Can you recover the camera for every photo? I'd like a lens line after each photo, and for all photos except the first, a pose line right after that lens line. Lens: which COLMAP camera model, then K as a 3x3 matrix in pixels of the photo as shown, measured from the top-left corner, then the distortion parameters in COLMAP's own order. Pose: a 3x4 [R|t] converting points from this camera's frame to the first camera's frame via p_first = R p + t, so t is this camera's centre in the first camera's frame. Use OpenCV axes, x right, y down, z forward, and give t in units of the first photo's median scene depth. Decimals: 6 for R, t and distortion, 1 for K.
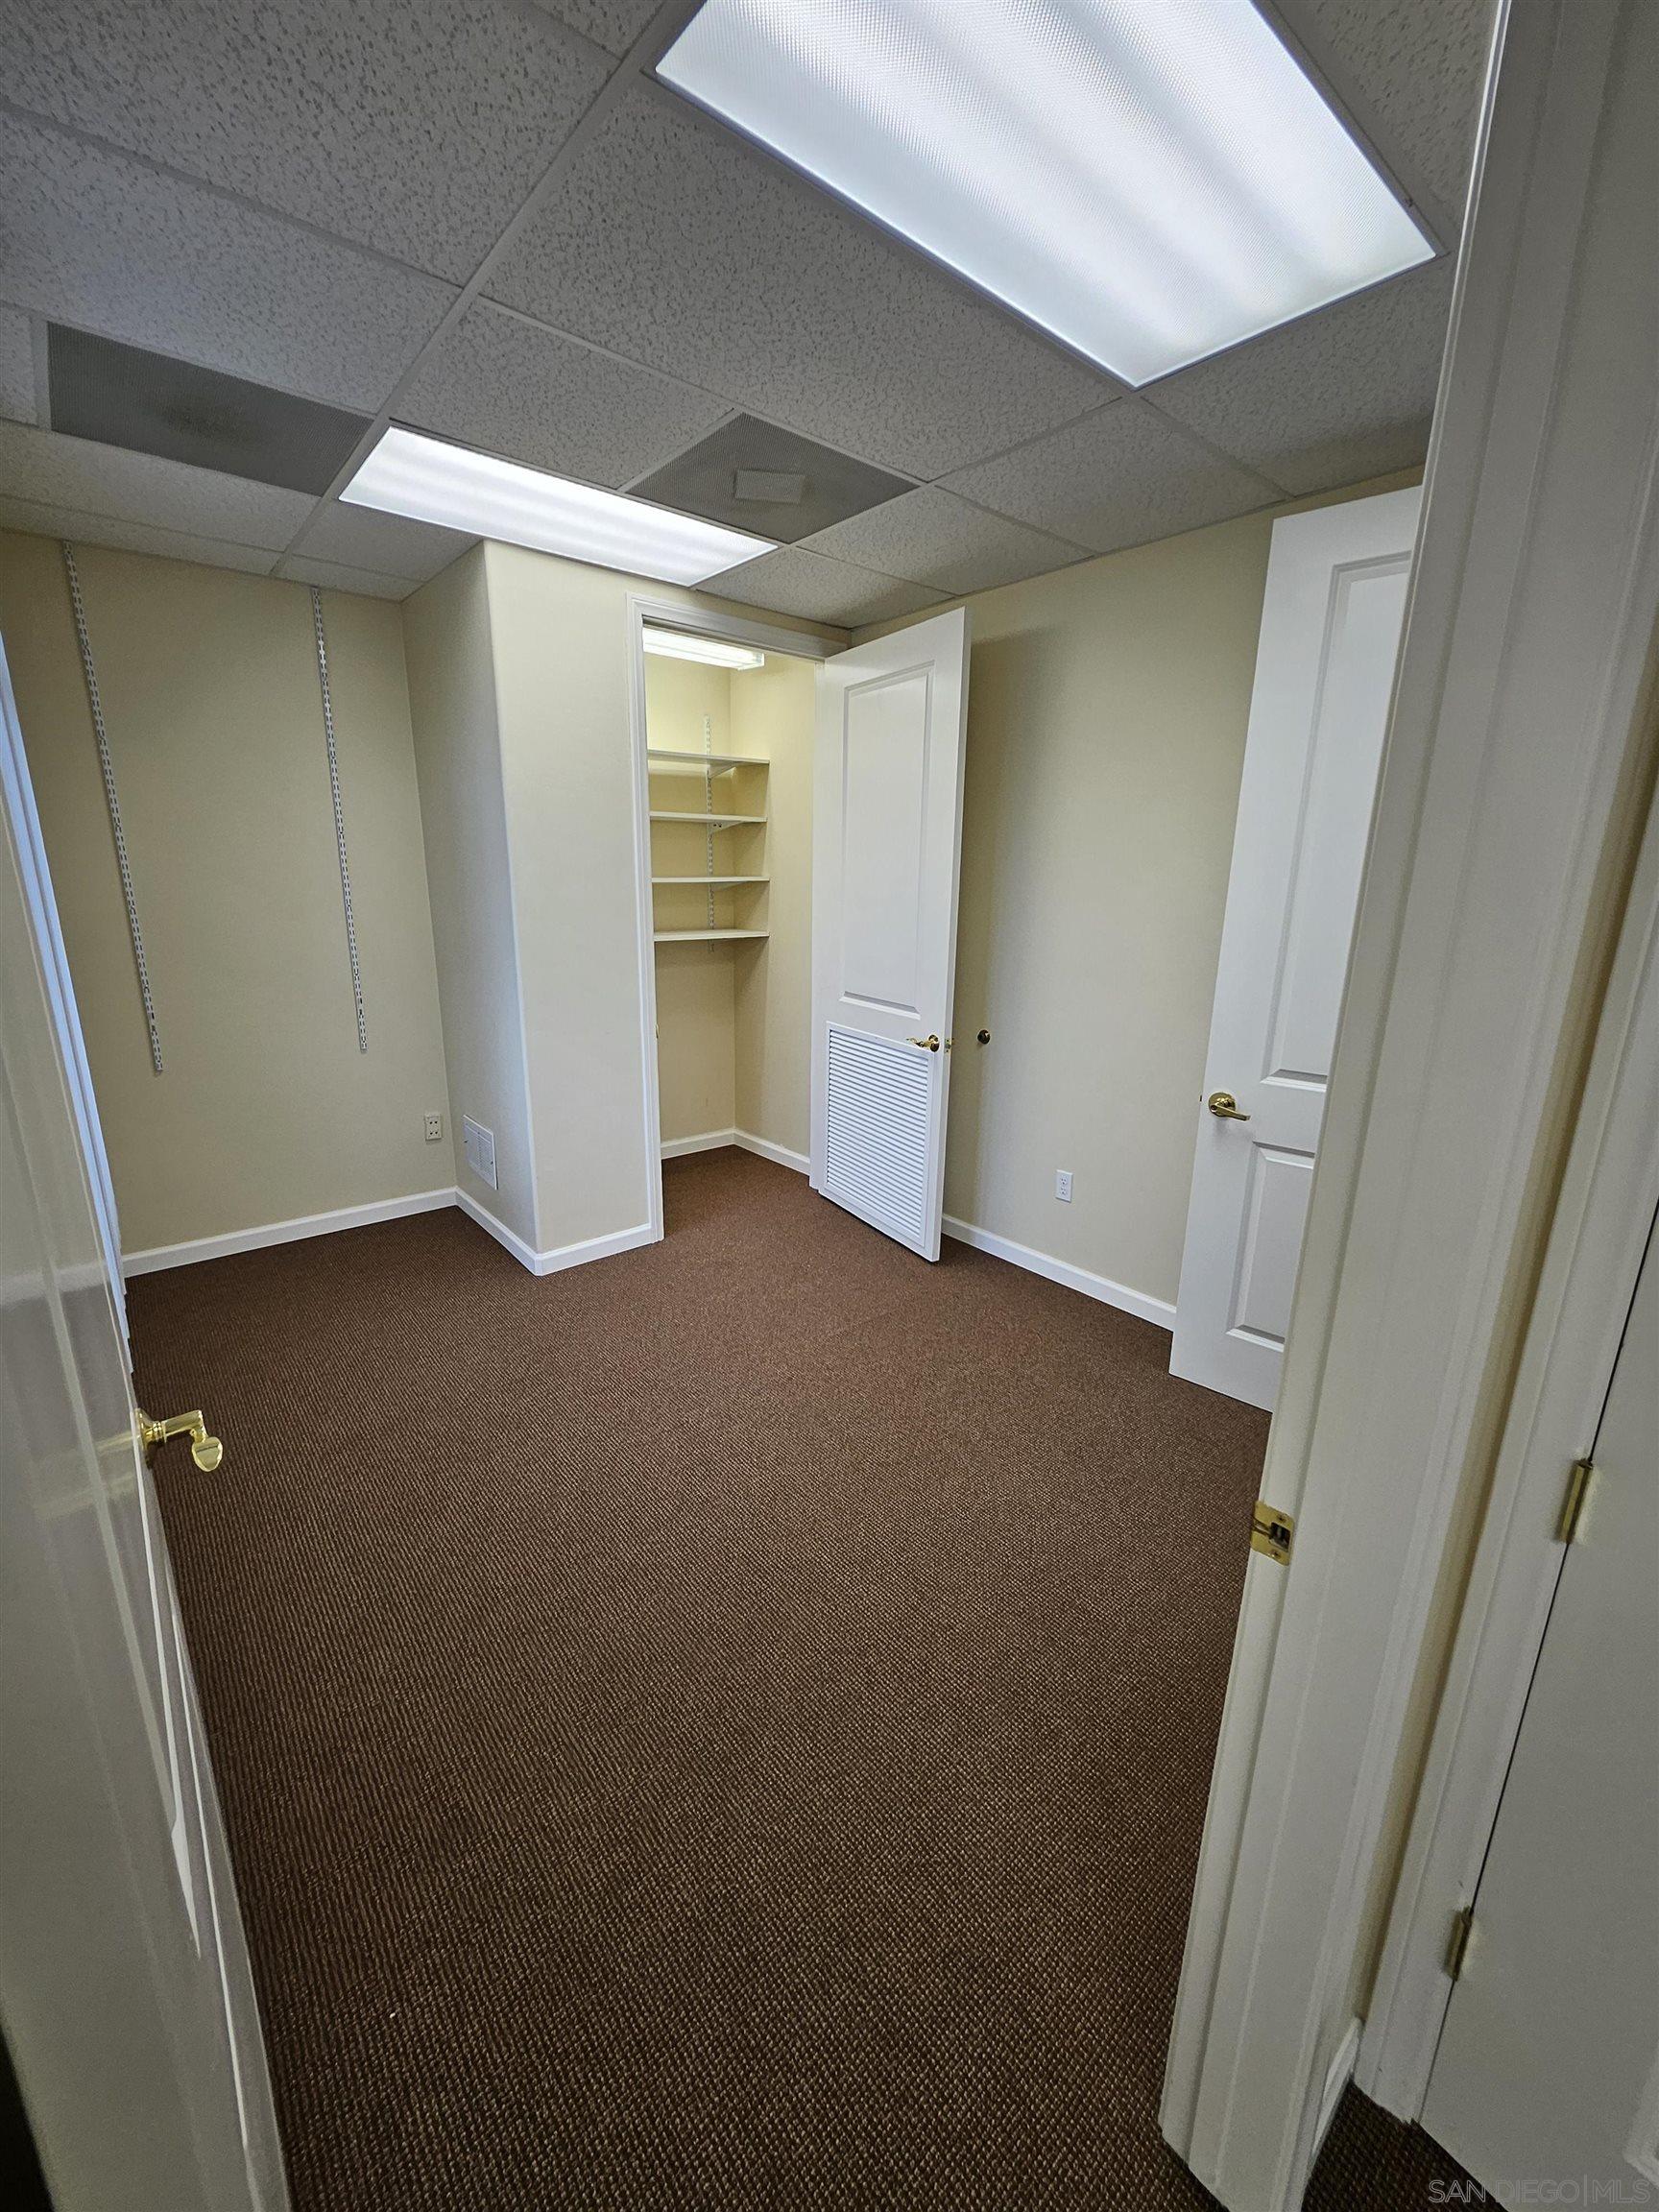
lens RADIAL K [[860.4, 0, 817.3], [0, 860.4, 1095.9], [0, 0, 1]] dist [0.002077, -0.000160]
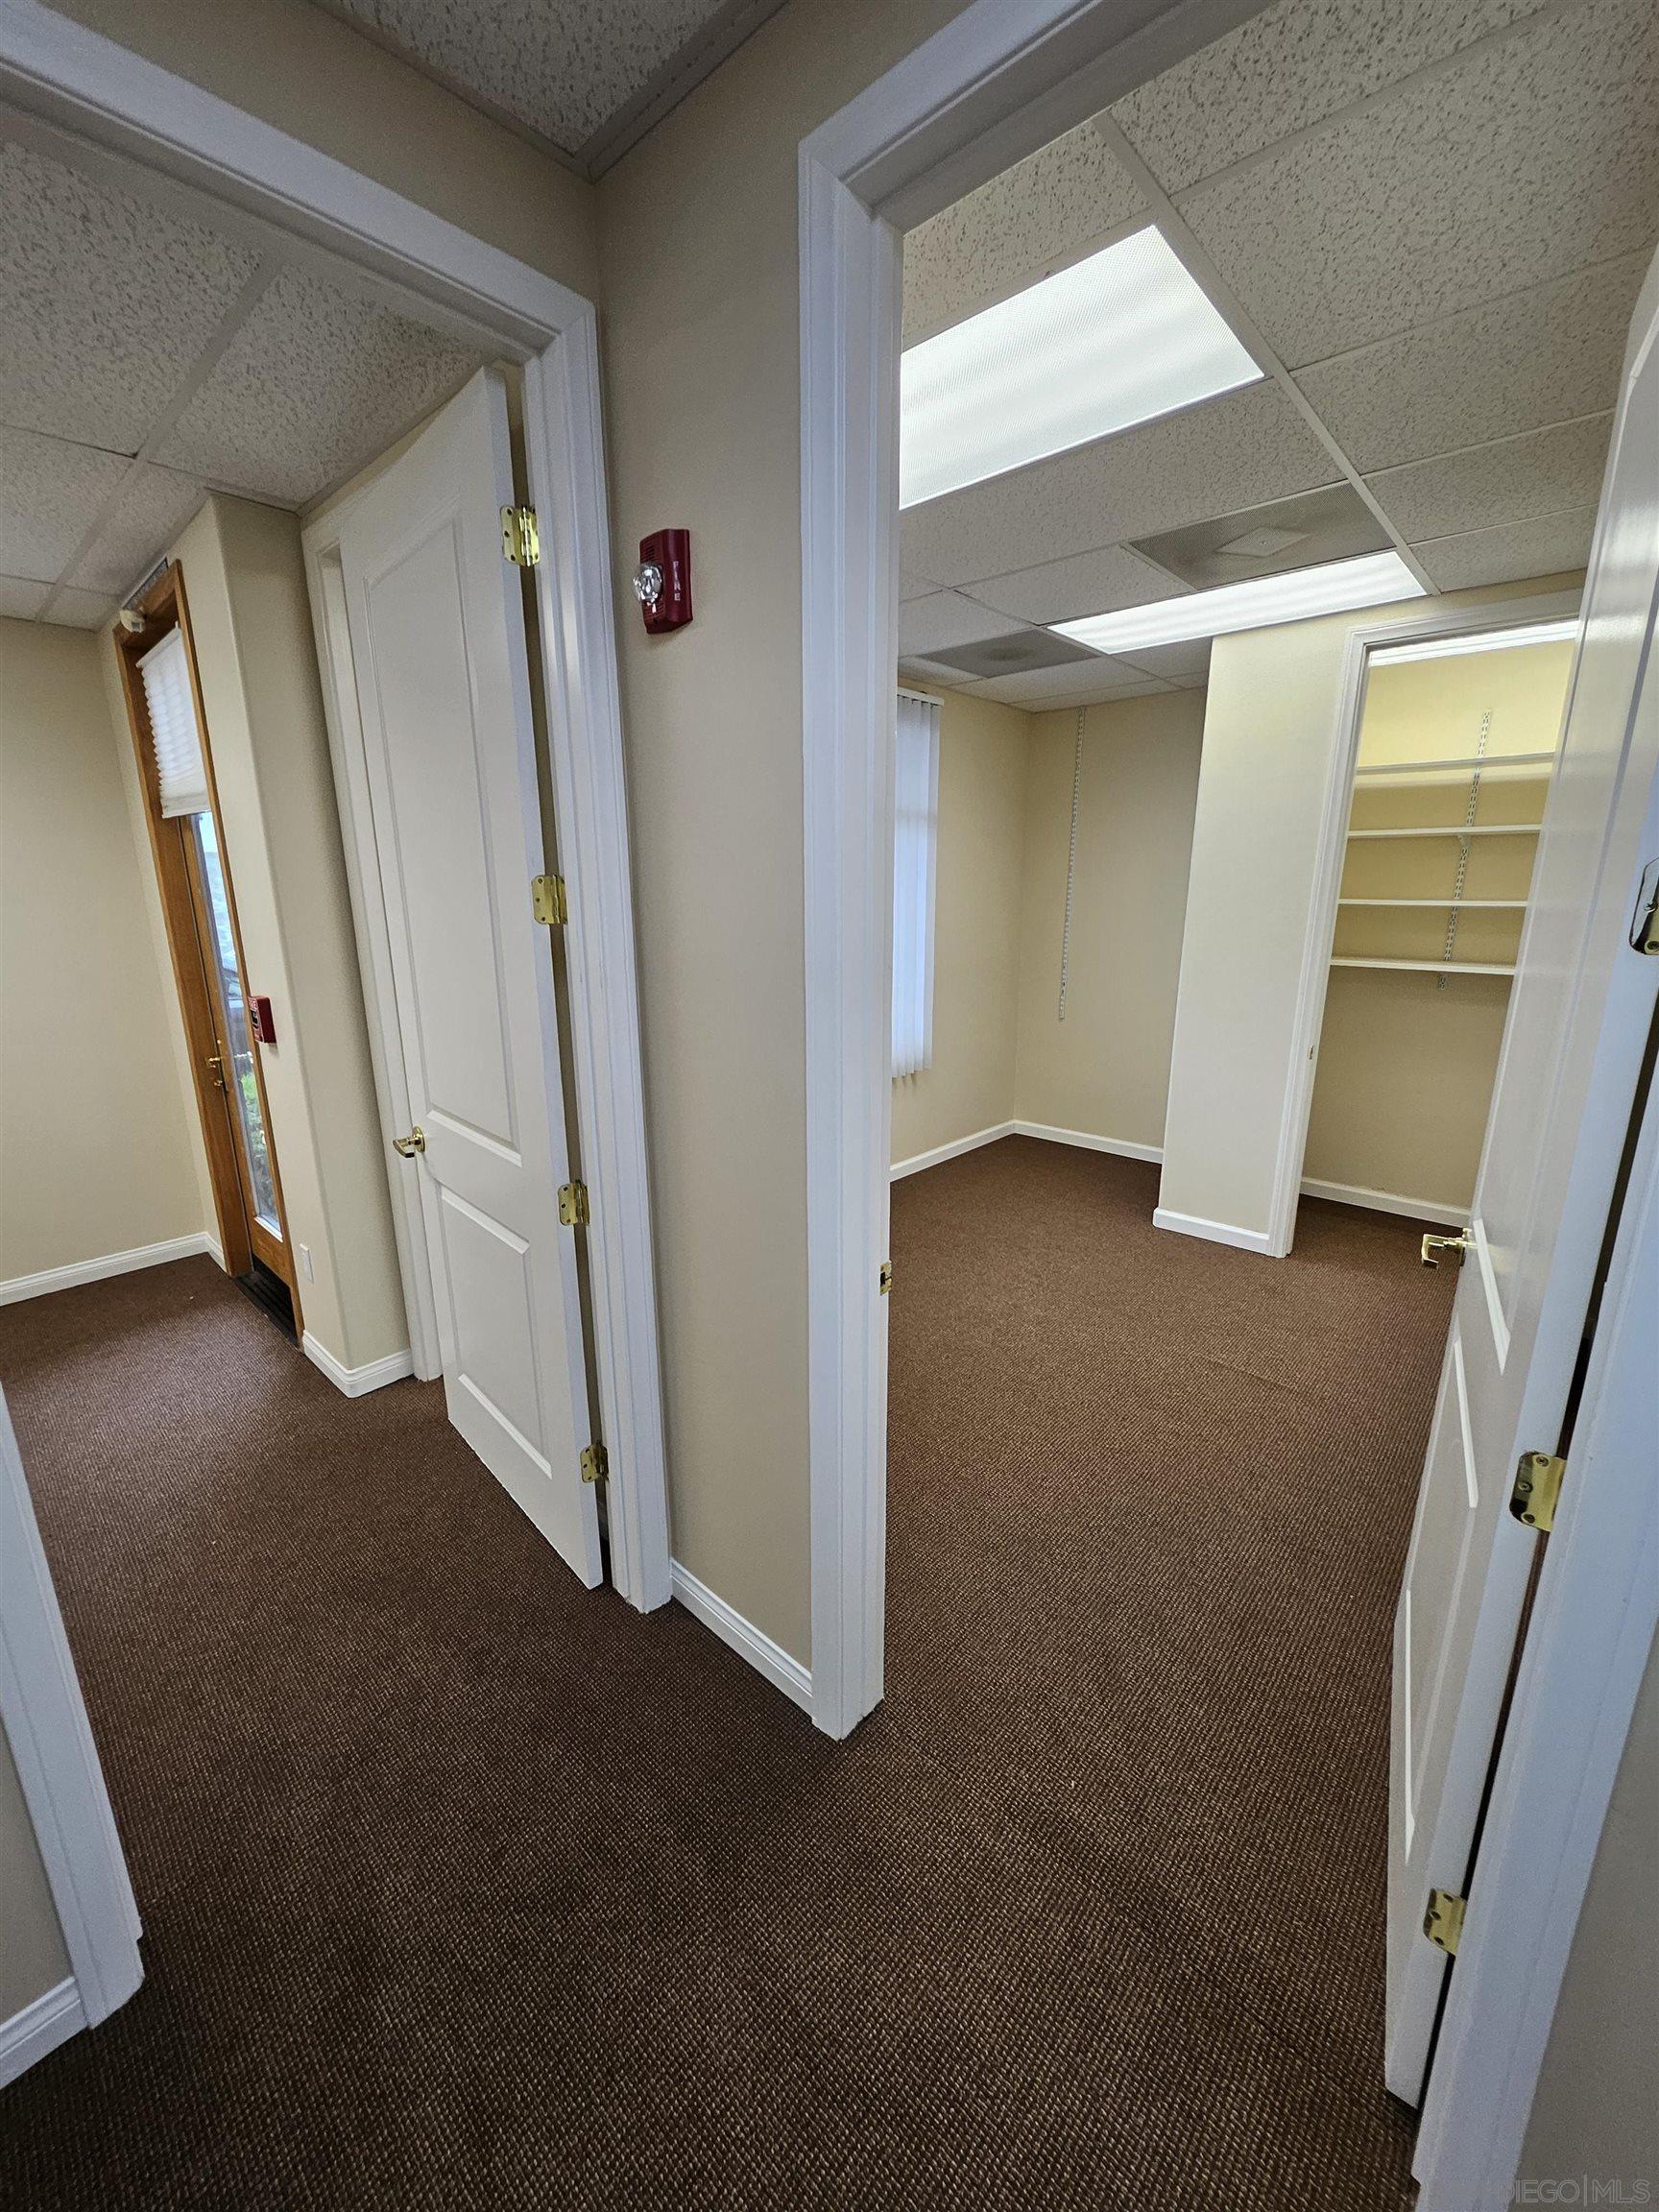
lens RADIAL K [[860.4, 0, 817.3], [0, 860.4, 1095.9], [0, 0, 1]] dist [0.002077, -0.000160]
pose [[0.136025, 0.221426, -0.965644, 0.663040], [-0.242780, 0.952433, 0.184197, -0.065414], [0.960497, 0.209383, 0.183313, 0.251066]]
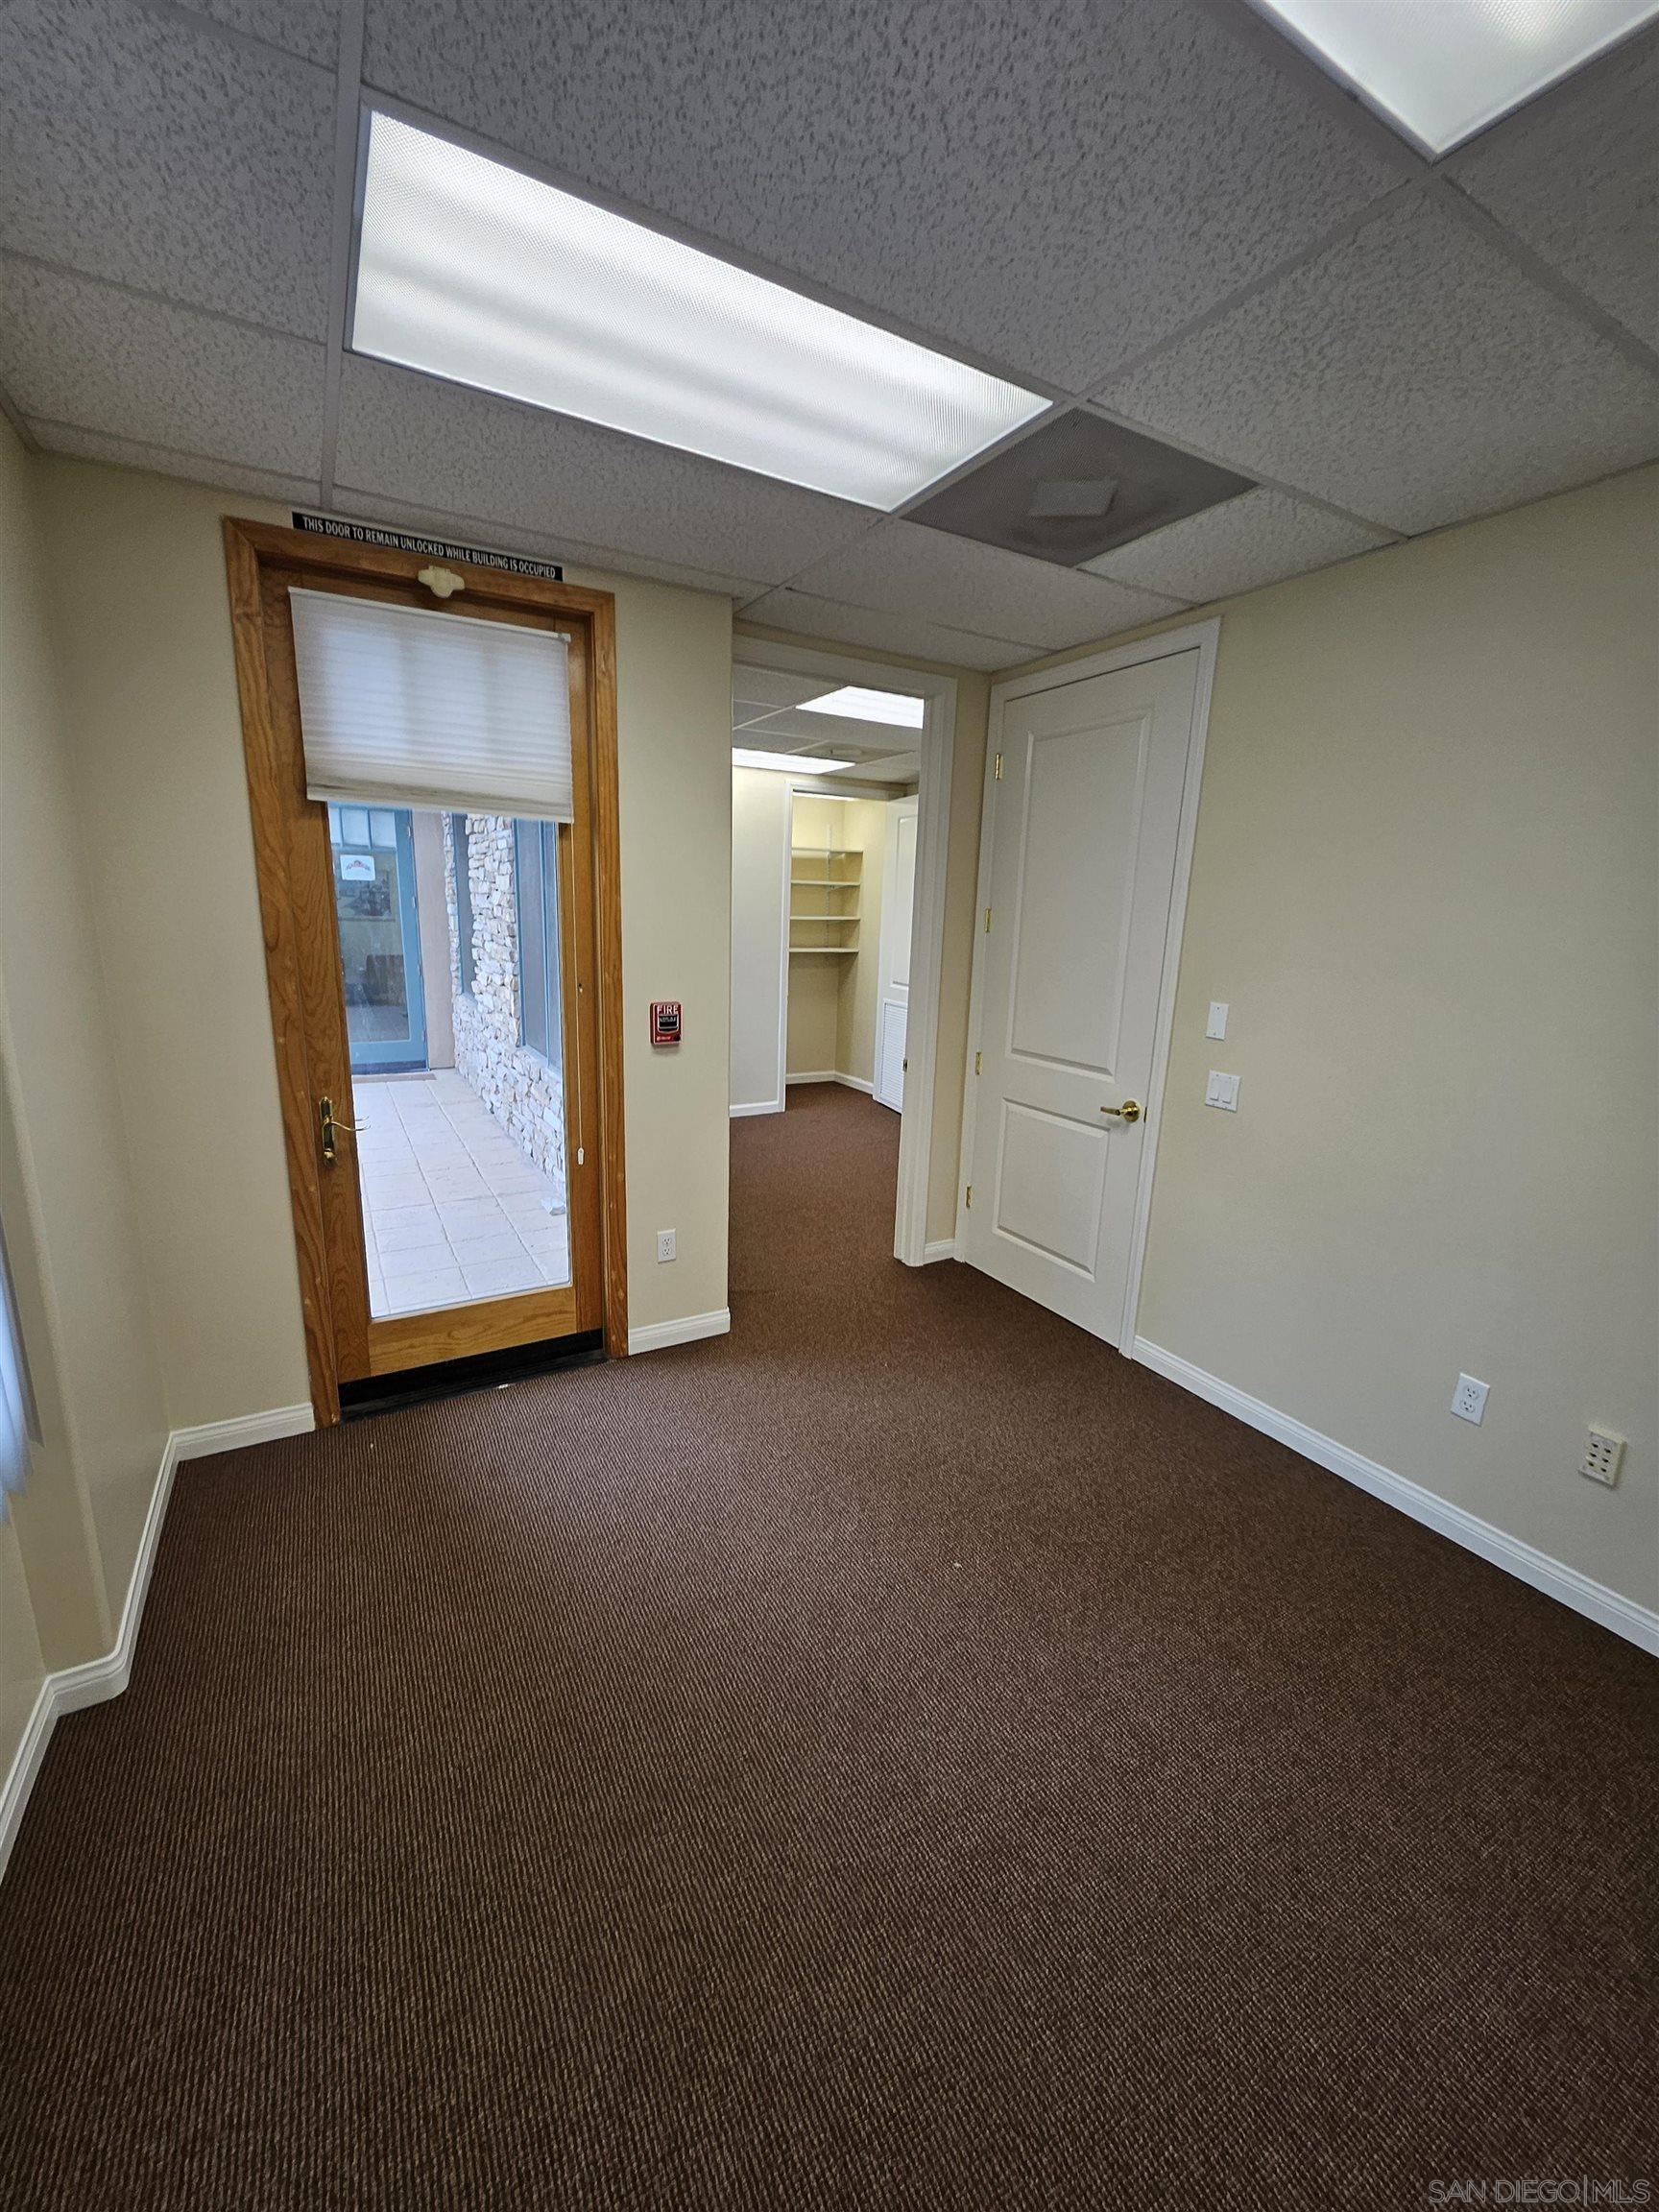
lens RADIAL K [[870.4, 0, 826.7], [0, 870.4, 1101.3], [0, 0, 1]] dist [-0.000705, -0.000069]
pose [[0.985836, 0.056701, -0.157839, 0.196484], [-0.063435, 0.997264, -0.037951, 0.204692], [0.155255, 0.047426, 0.986735, -0.794278]]
